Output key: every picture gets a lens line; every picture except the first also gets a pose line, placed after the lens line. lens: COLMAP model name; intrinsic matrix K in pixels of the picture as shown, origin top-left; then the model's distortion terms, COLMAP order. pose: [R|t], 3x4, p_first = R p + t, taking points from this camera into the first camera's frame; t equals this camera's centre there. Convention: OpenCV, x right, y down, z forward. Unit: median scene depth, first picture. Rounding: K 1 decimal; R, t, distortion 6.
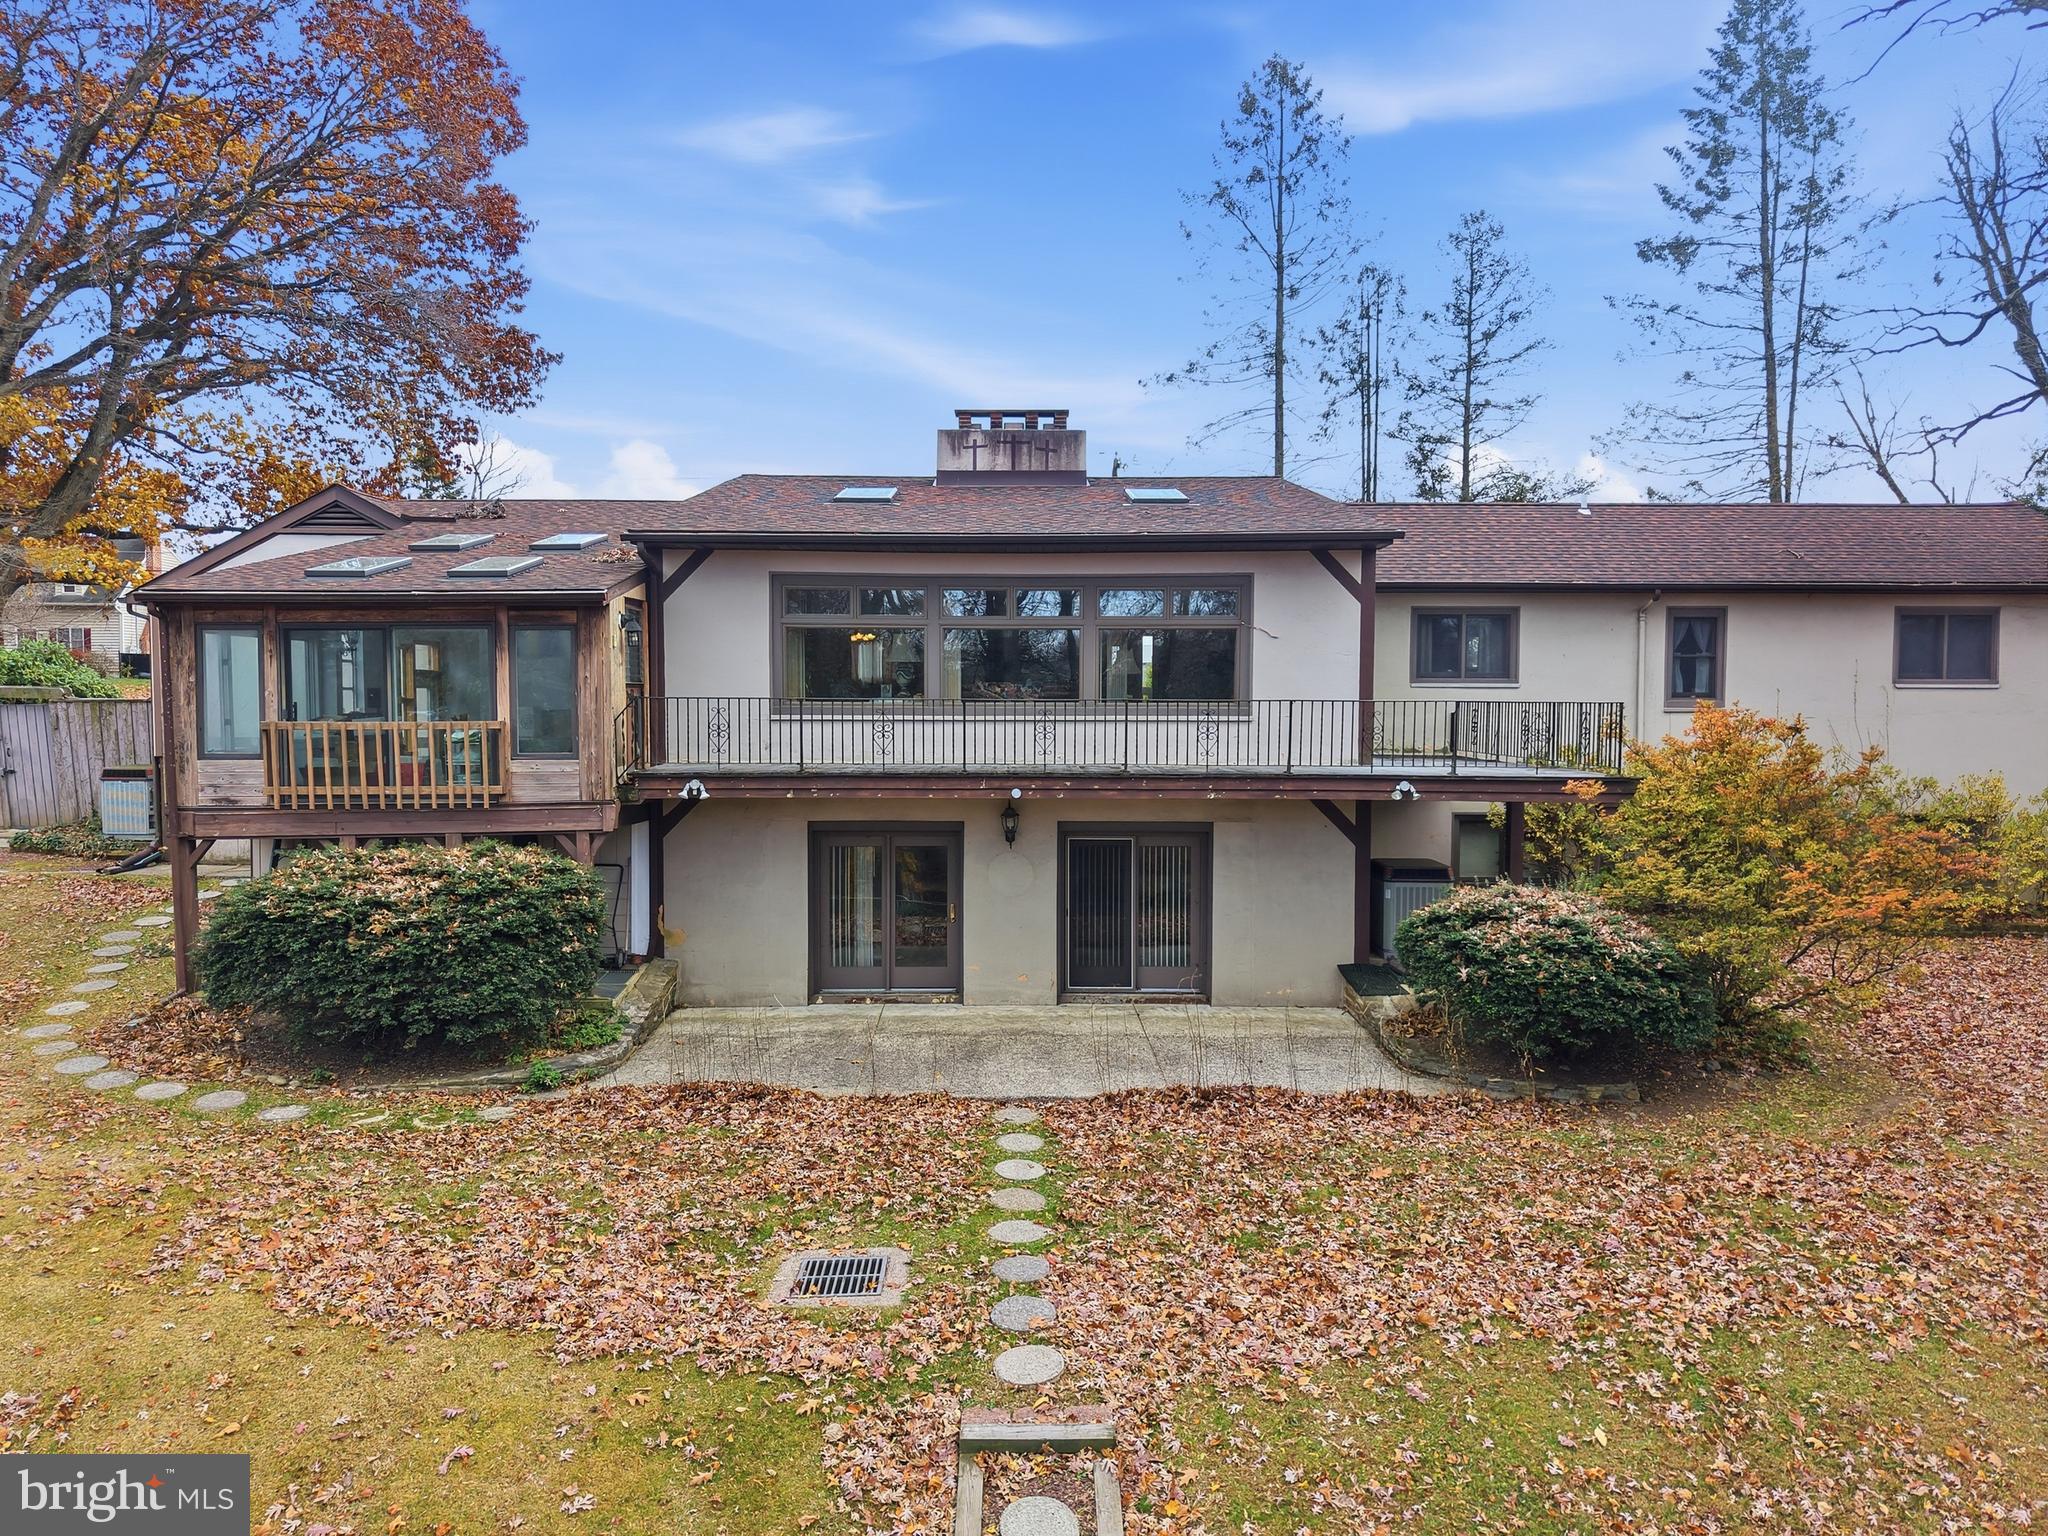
lens RADIAL K [[1361.7, 0, 1016.8], [0, 1361.7, 769.7], [0, 0, 1]] dist [-0.004433, -0.004135]
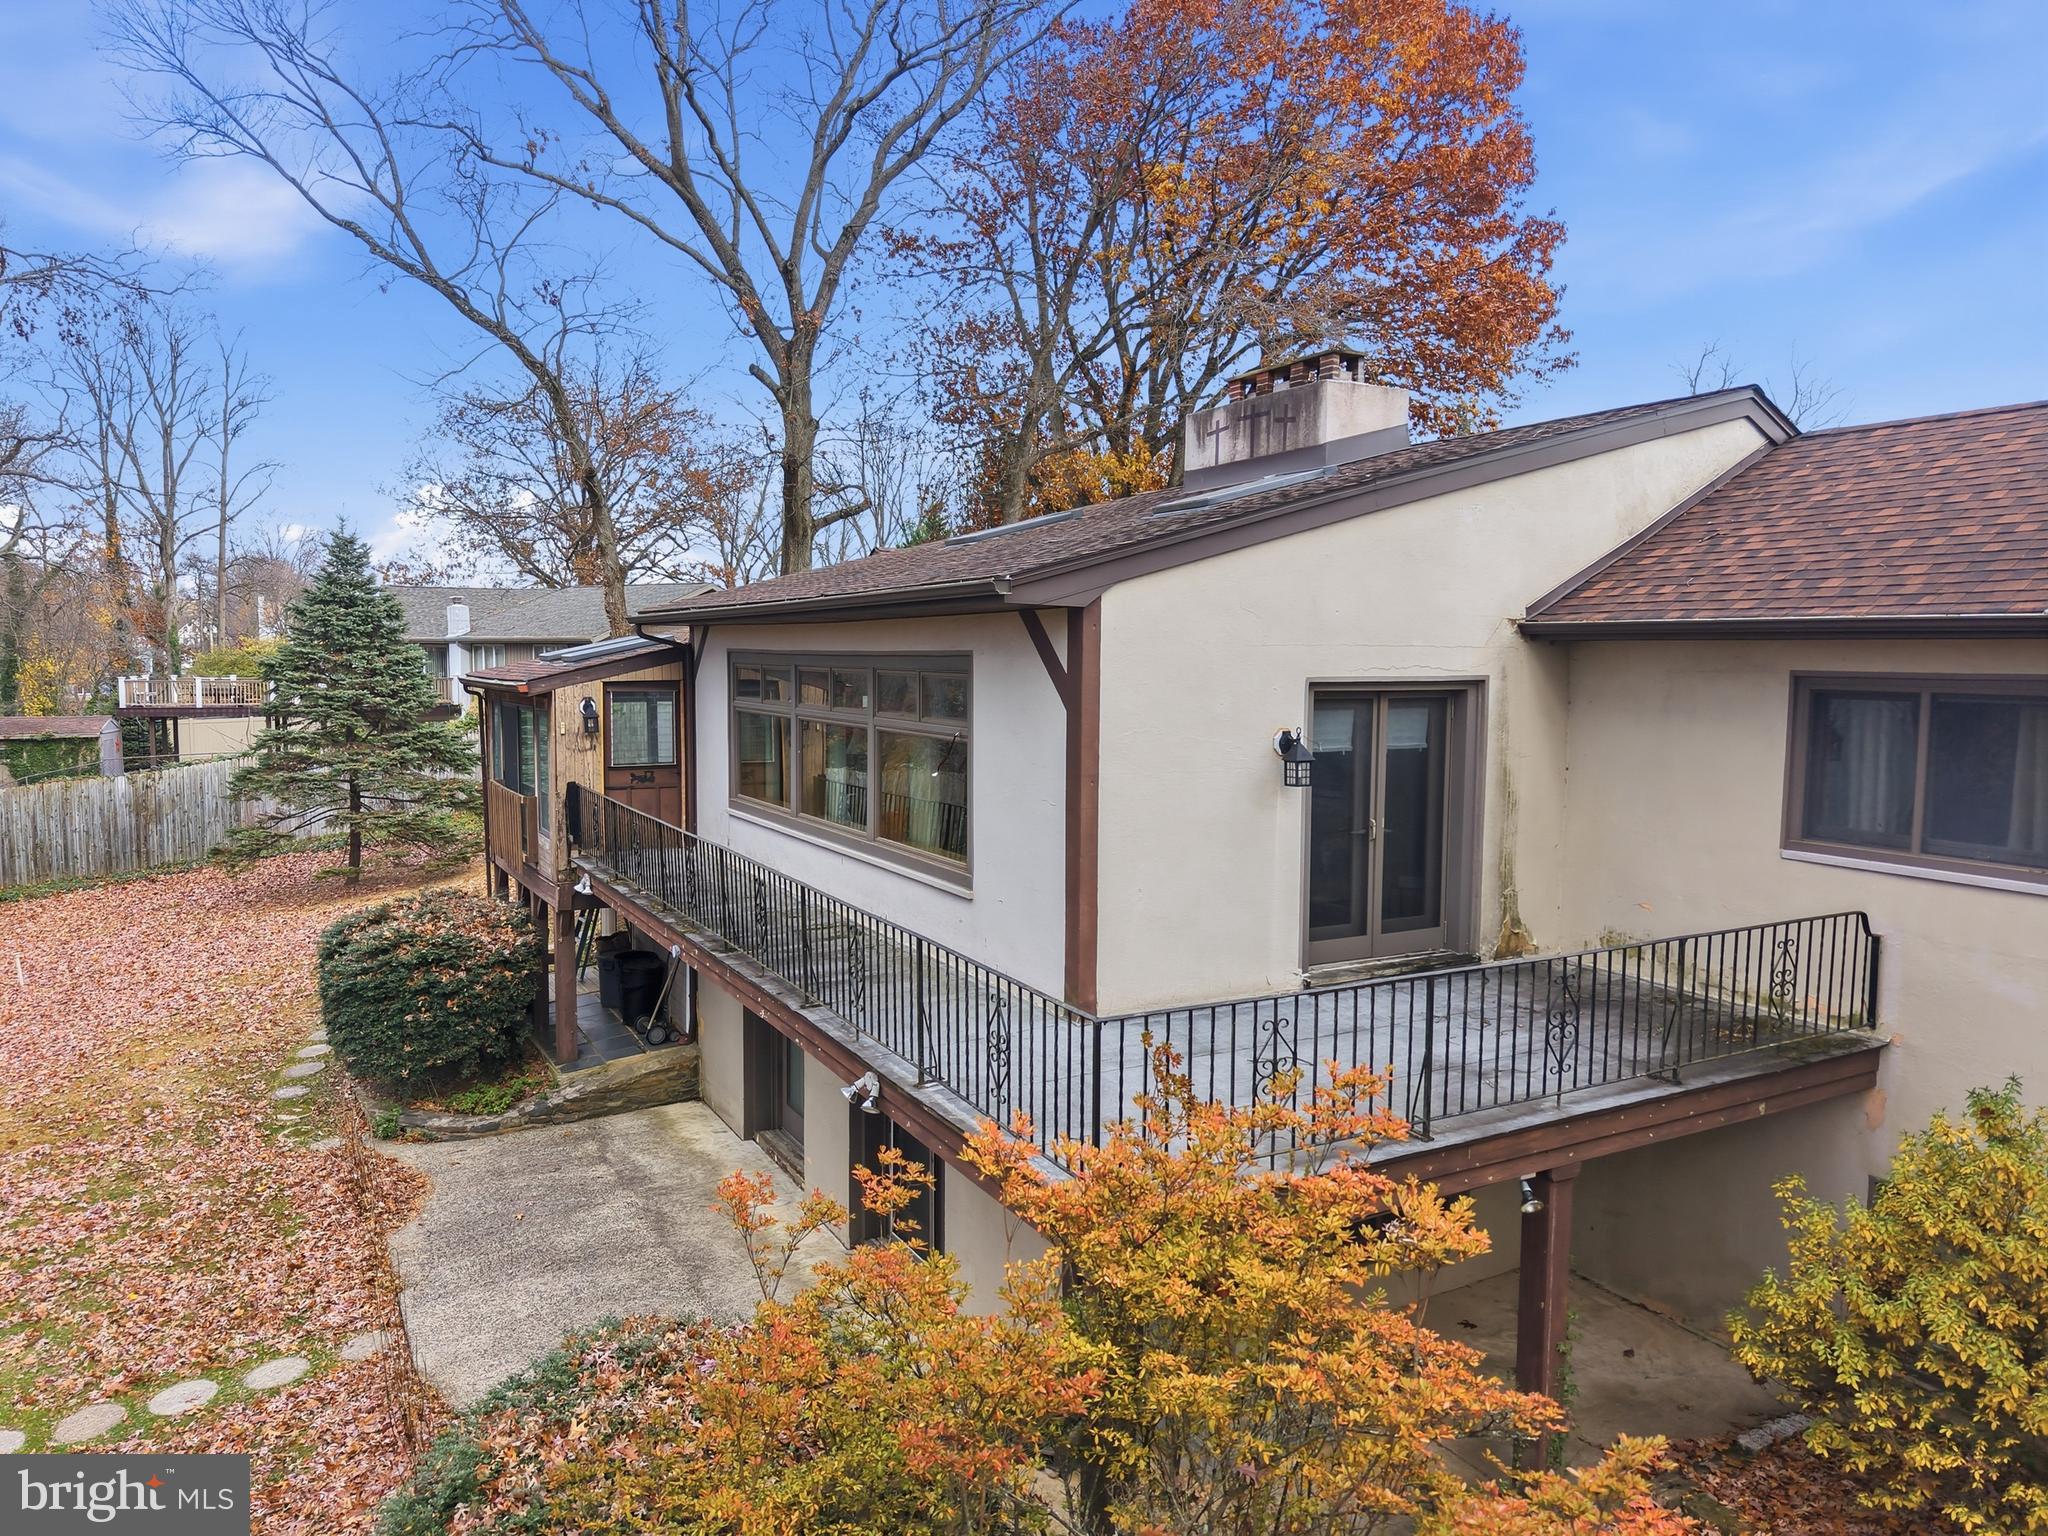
lens RADIAL K [[1361.7, 0, 1010.4], [0, 1361.7, 779.1], [0, 0, 1]] dist [-0.004433, -0.004135]
pose [[0.466357, 0.081178, -0.880864, 0.691741], [-0.050360, 0.996602, 0.065182, -0.128516], [0.883162, 0.013962, 0.468861, 0.745669]]
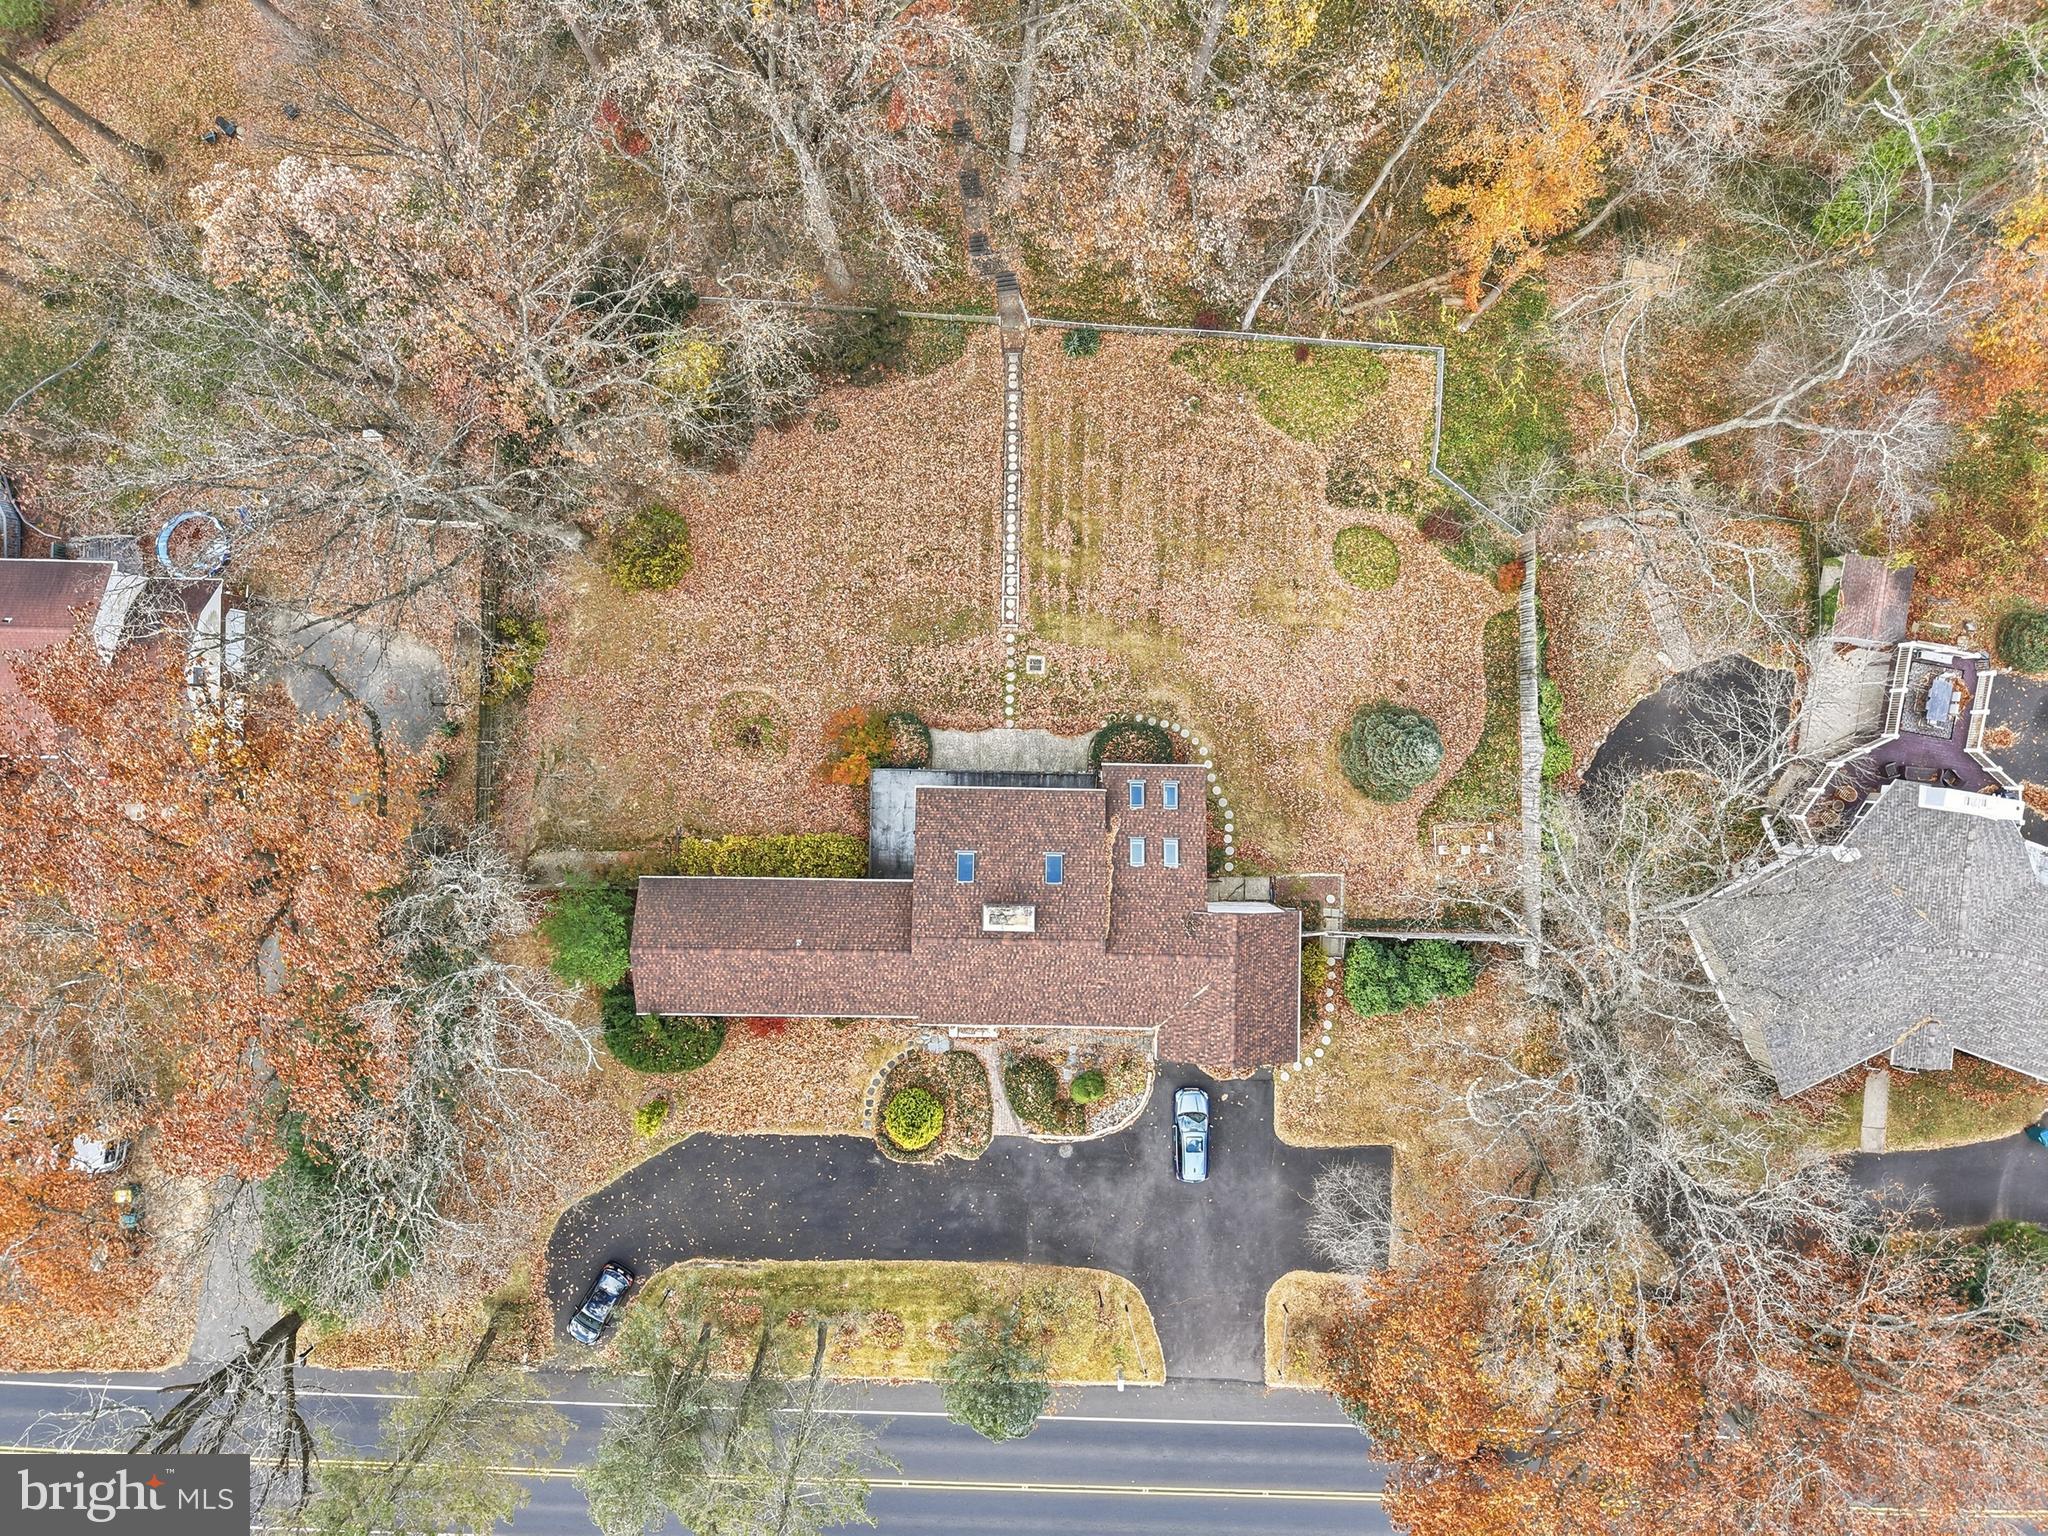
lens RADIAL K [[1361.7, 0, 1021.8], [0, 1361.7, 763.7], [0, 0, 1]] dist [-0.004433, -0.004135]
pose [[-0.999562, -0.025926, -0.014279, 0.019165], [-0.012336, -0.073598, 0.997212, -4.030824], [-0.026905, 0.996951, 0.073246, 0.593636]]
